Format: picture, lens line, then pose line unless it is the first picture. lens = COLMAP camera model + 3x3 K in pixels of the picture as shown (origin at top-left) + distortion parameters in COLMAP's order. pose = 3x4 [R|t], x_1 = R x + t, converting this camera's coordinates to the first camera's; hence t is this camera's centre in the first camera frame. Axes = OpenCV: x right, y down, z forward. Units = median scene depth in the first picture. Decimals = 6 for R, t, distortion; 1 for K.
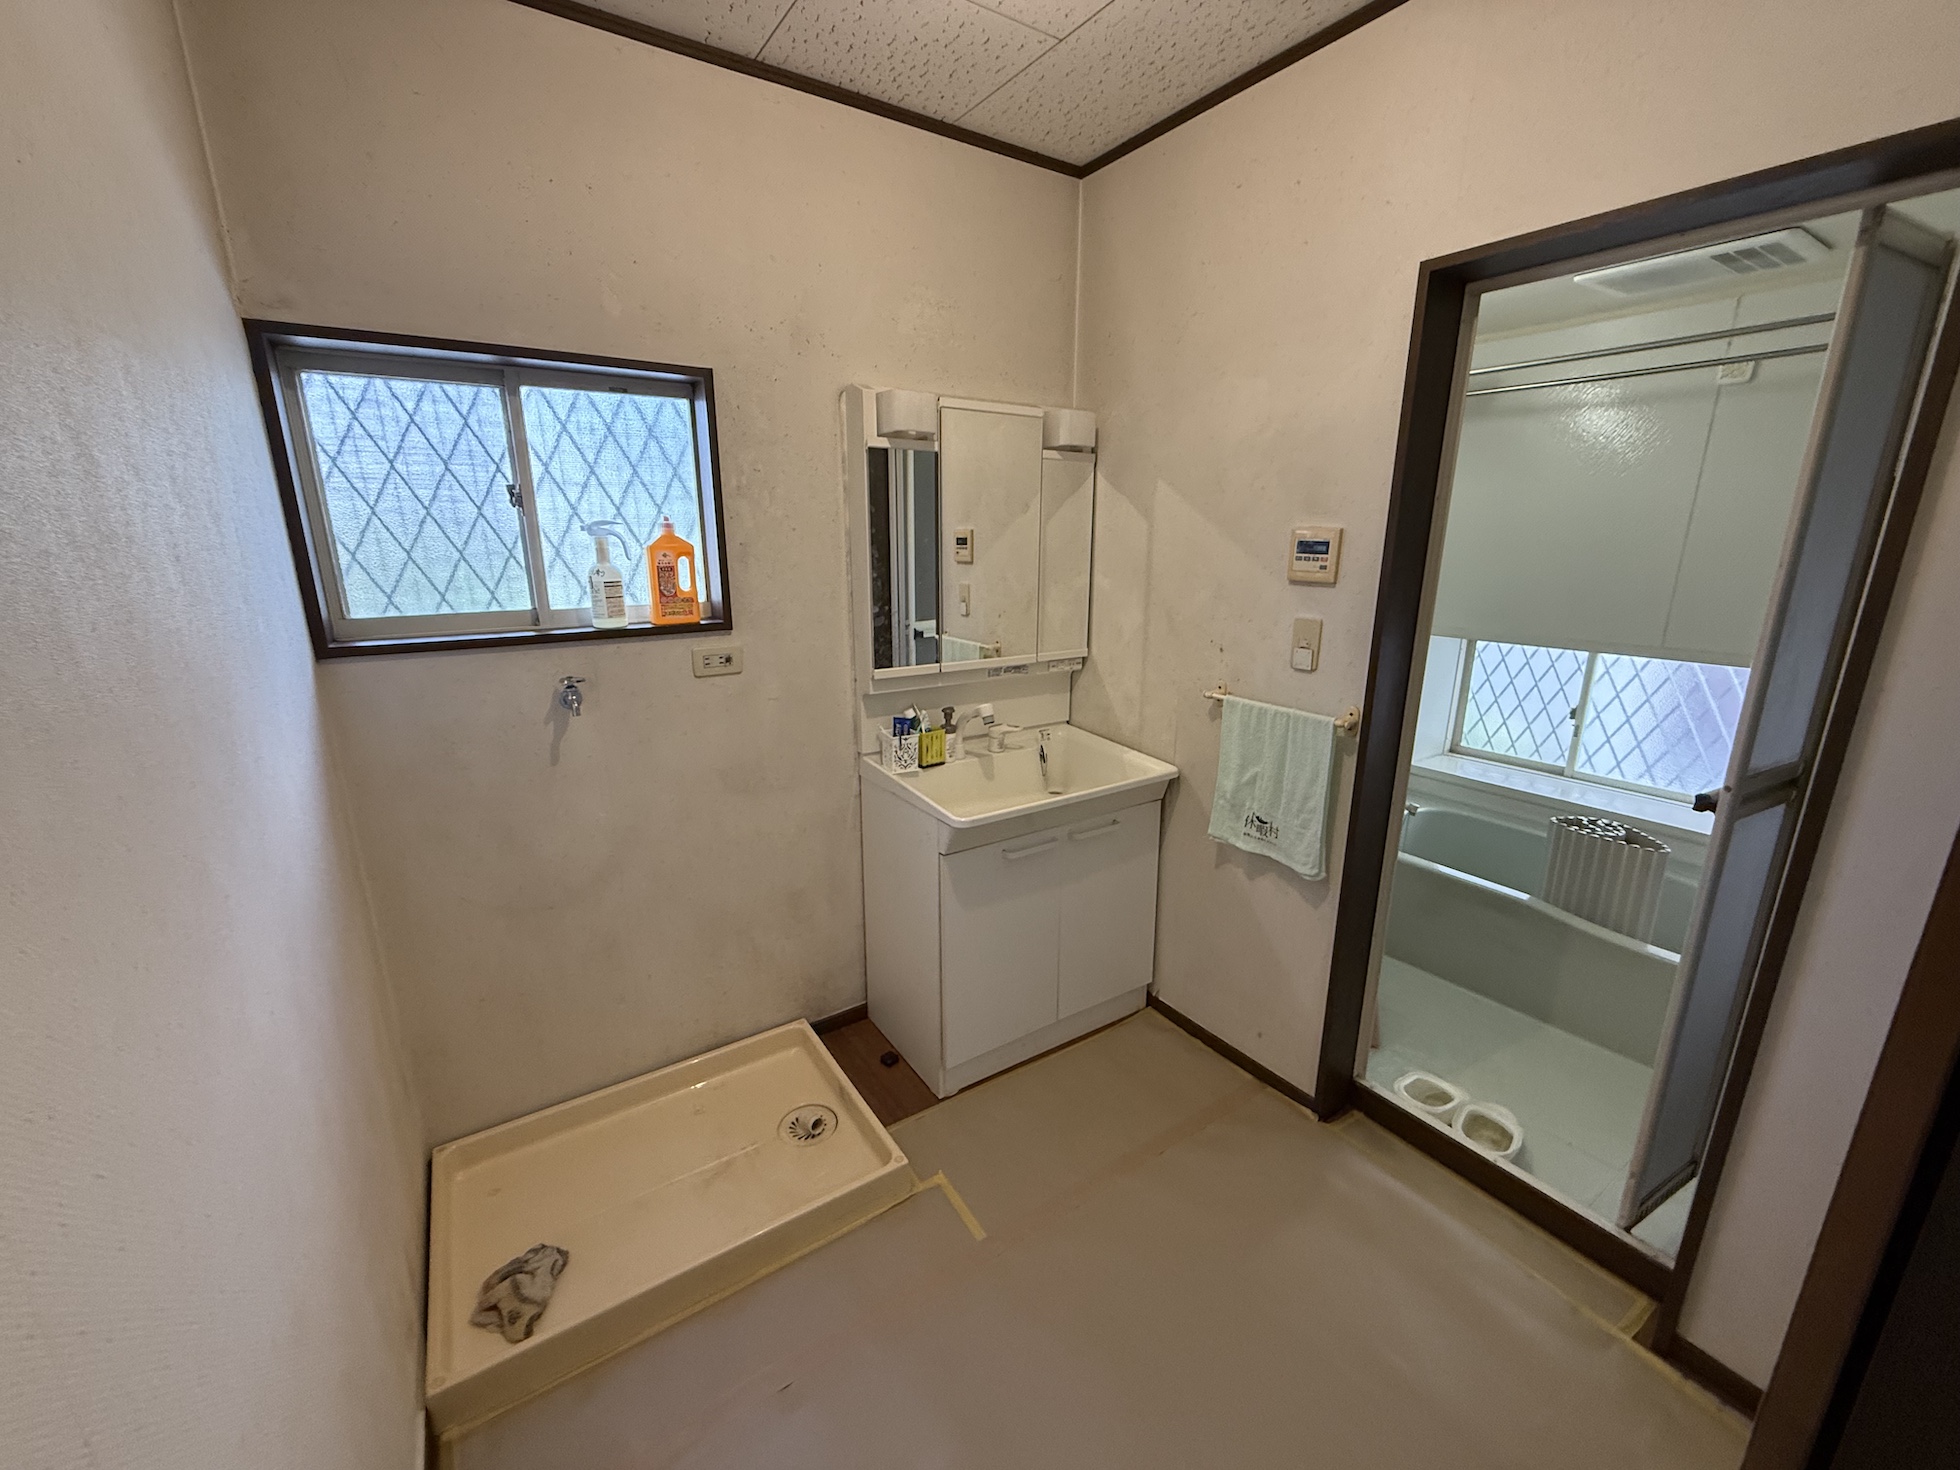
lens RADIAL K [[796.2, 0, 977.0], [0, 796.2, 734.8], [0, 0, 1]] dist [-0.001725, 0.001030]
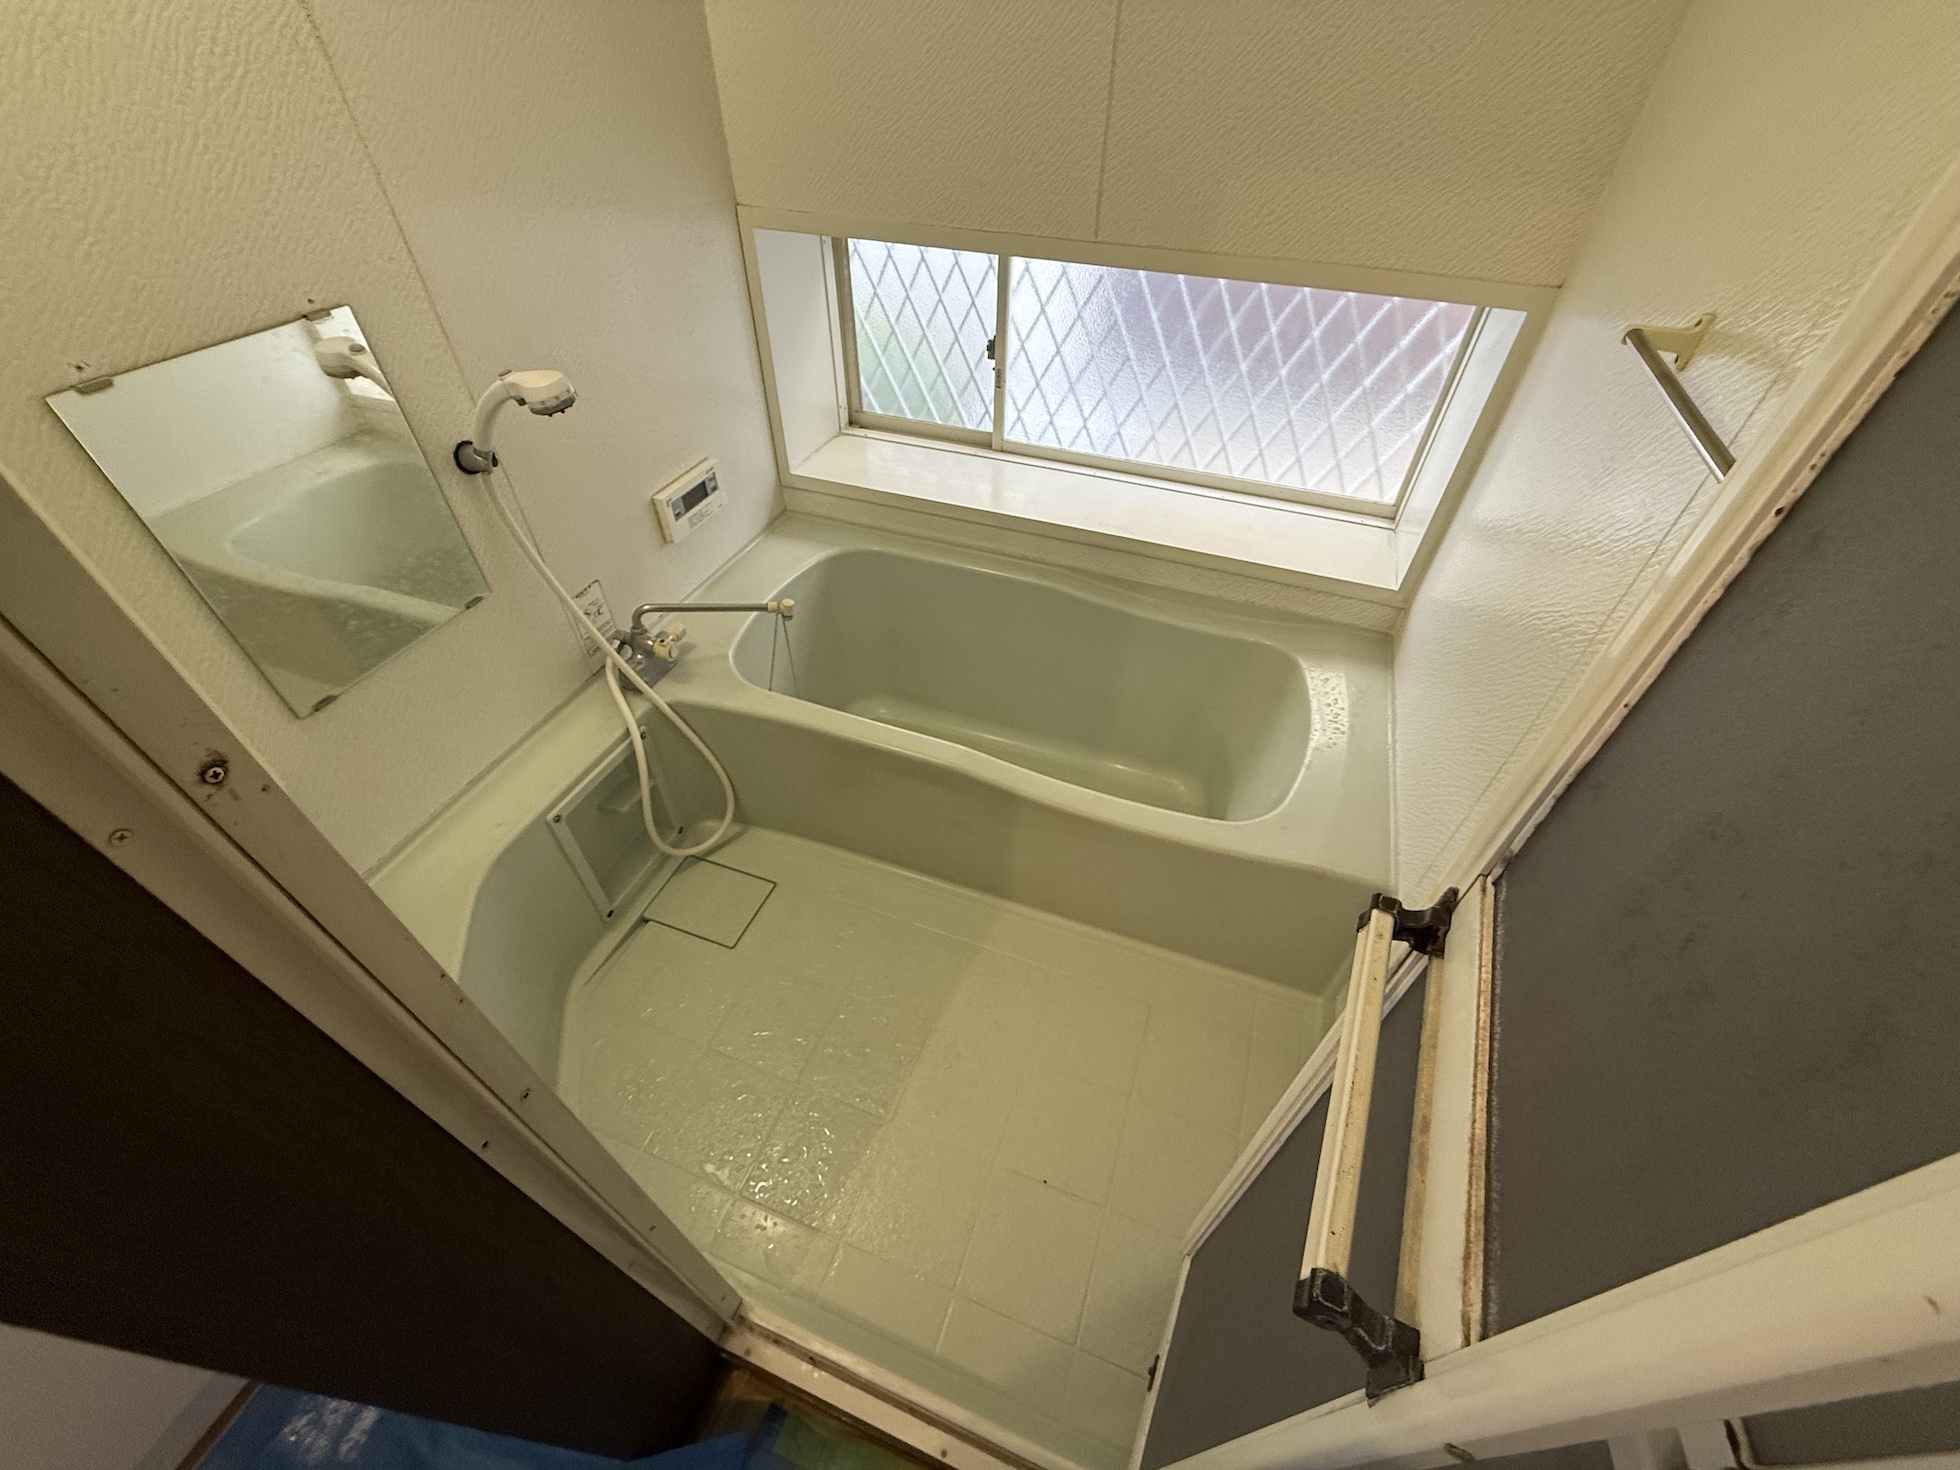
lens RADIAL K [[796.2, 0, 970.2], [0, 796.2, 725.6], [0, 0, 1]] dist [-0.001725, 0.001030]
pose [[0.818991, -0.386009, 0.424560, 0.341767], [0.137765, 0.850537, 0.507551, -0.097187], [-0.557023, -0.357190, 0.749760, 0.414499]]
